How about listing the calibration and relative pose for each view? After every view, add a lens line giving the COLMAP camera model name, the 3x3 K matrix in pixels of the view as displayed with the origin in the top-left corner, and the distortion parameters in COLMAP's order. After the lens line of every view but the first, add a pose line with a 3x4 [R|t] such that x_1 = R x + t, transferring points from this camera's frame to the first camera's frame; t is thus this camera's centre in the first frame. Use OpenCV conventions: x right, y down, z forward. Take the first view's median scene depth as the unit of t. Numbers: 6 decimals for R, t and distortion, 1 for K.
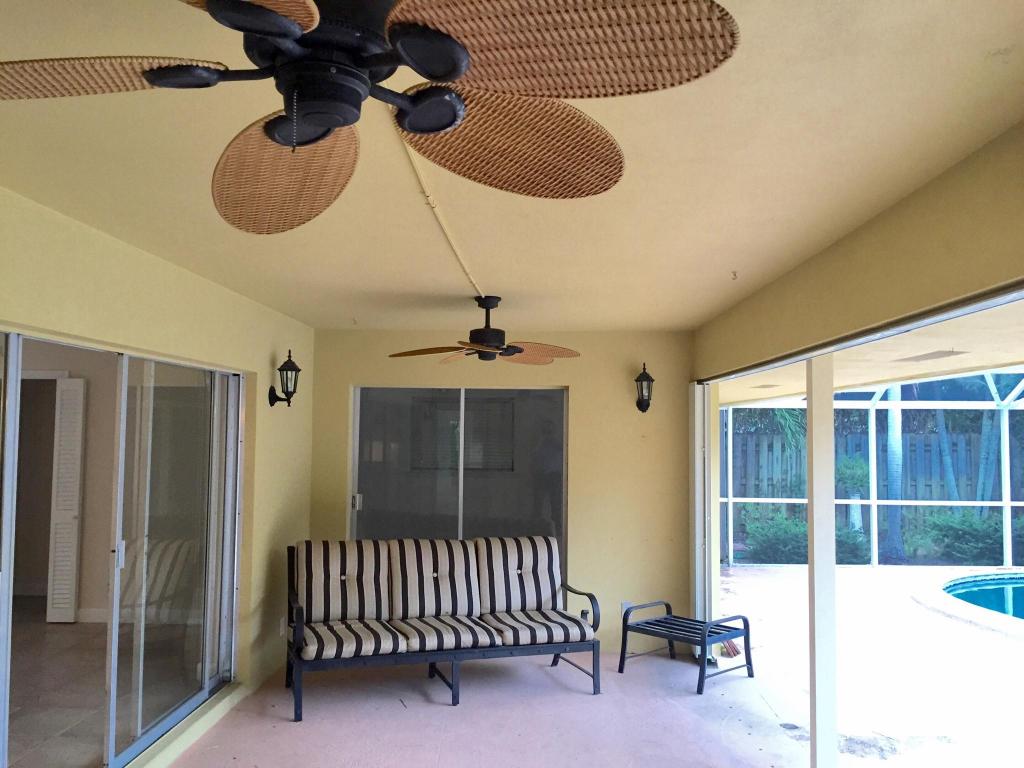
lens RADIAL K [[846.4, 0, 512.0], [0, 846.4, 384.0], [0, 0, 1]] dist [-0.003464, -0.001433]
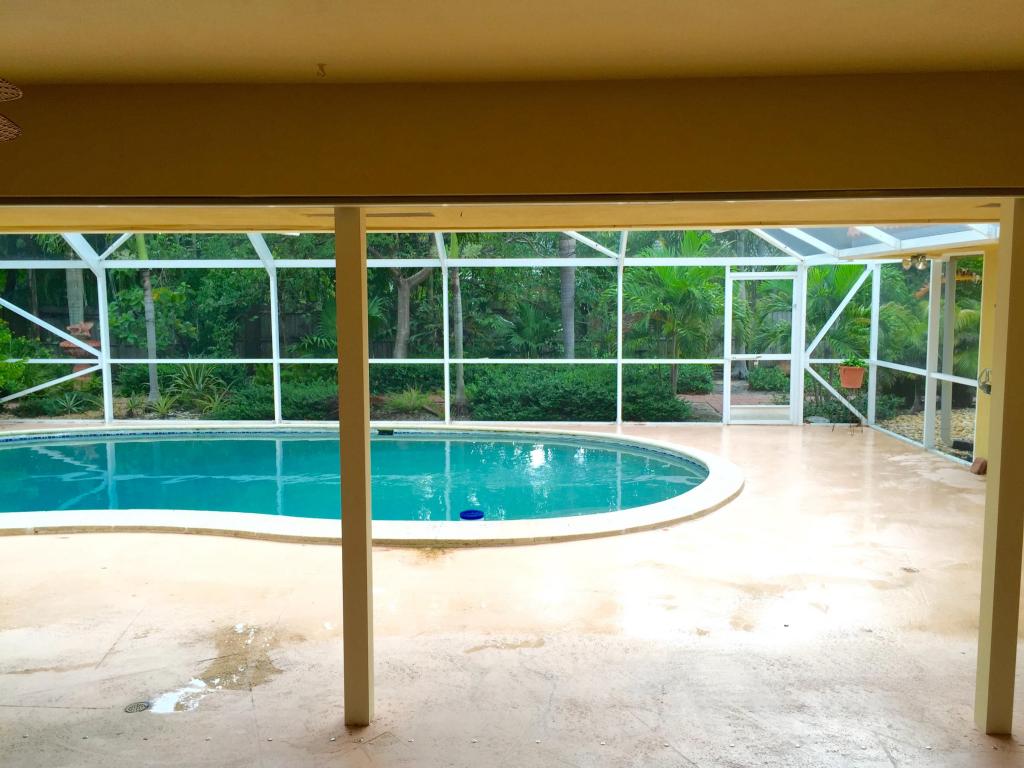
lens RADIAL K [[846.4, 0, 512.0], [0, 846.4, 384.0], [0, 0, 1]] dist [-0.003464, -0.001433]
pose [[0.999503, -0.011499, -0.029338, 0.588880], [0.016022, 0.987162, 0.158919, 0.007181], [0.027134, -0.159310, 0.986856, -0.005267]]
